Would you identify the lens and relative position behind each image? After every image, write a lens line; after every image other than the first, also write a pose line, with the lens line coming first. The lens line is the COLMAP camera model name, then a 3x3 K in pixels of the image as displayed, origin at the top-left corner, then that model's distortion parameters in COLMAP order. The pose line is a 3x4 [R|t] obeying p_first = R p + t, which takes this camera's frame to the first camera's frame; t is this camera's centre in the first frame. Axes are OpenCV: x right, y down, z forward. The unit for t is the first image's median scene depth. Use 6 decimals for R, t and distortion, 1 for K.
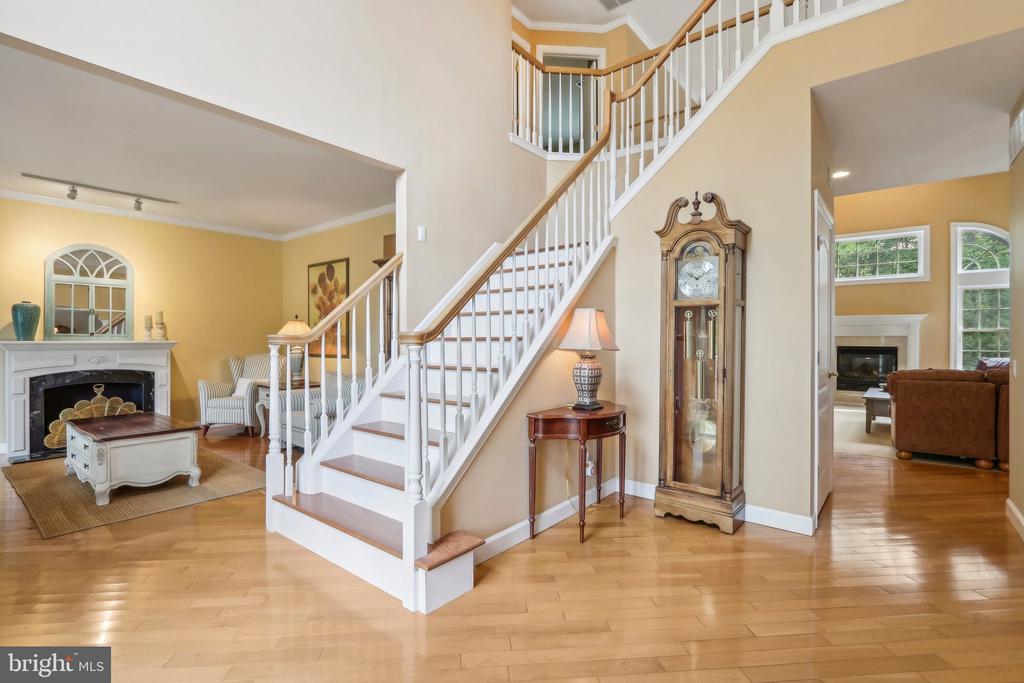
lens RADIAL K [[479.7, 0, 512.0], [0, 479.7, 341.5], [0, 0, 1]] dist [-0.001180, -0.000312]
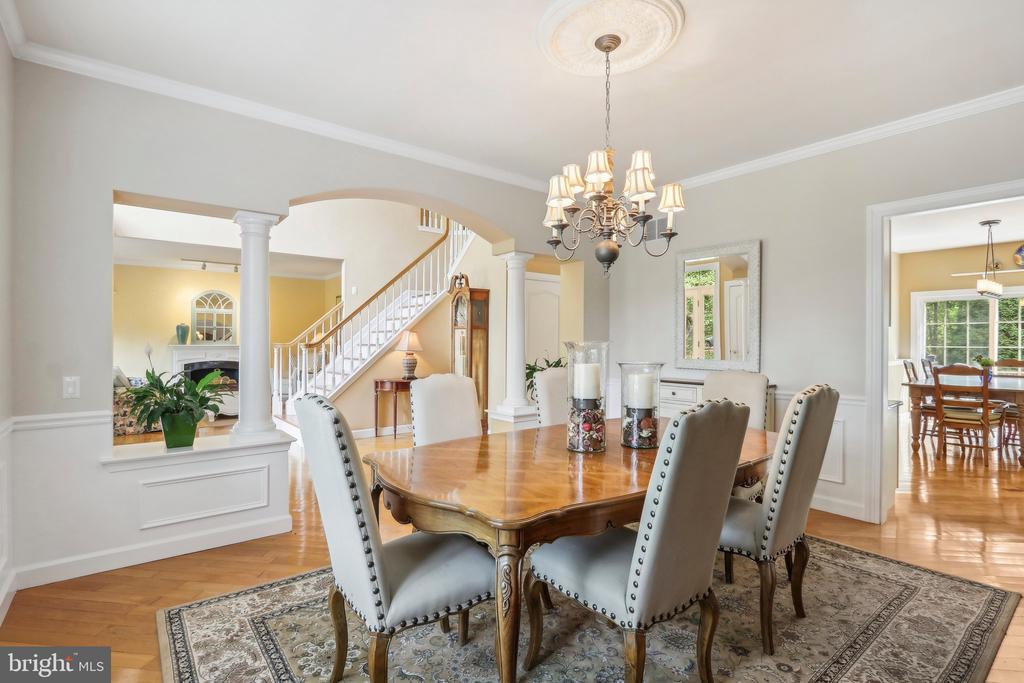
lens RADIAL K [[479.7, 0, 512.0], [0, 479.7, 341.5], [0, 0, 1]] dist [-0.001180, -0.000312]
pose [[0.980438, 0.000790, -0.196826, 0.578366], [-0.001685, 0.999989, -0.004377, -0.007364], [0.196821, 0.004623, 0.980429, -0.548320]]
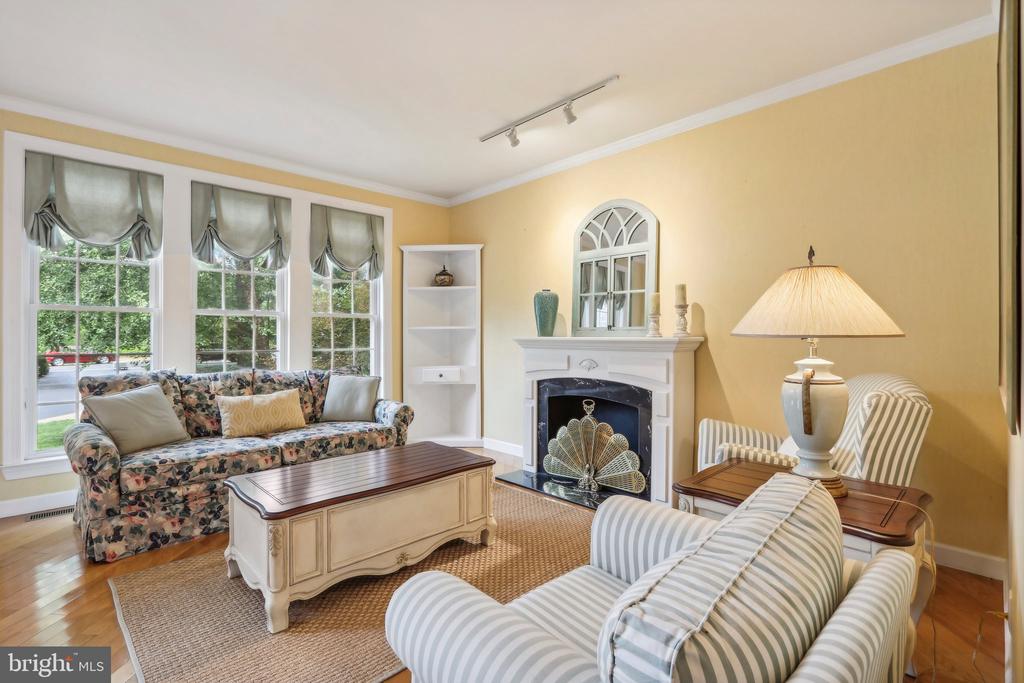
lens RADIAL K [[479.7, 0, 512.0], [0, 479.7, 341.5], [0, 0, 1]] dist [-0.001180, -0.000312]
pose [[-0.100721, 0.011111, -0.994853, -0.167255], [-0.005170, 0.999918, 0.011690, -0.001985], [0.994901, 0.006320, -0.100656, 0.979187]]
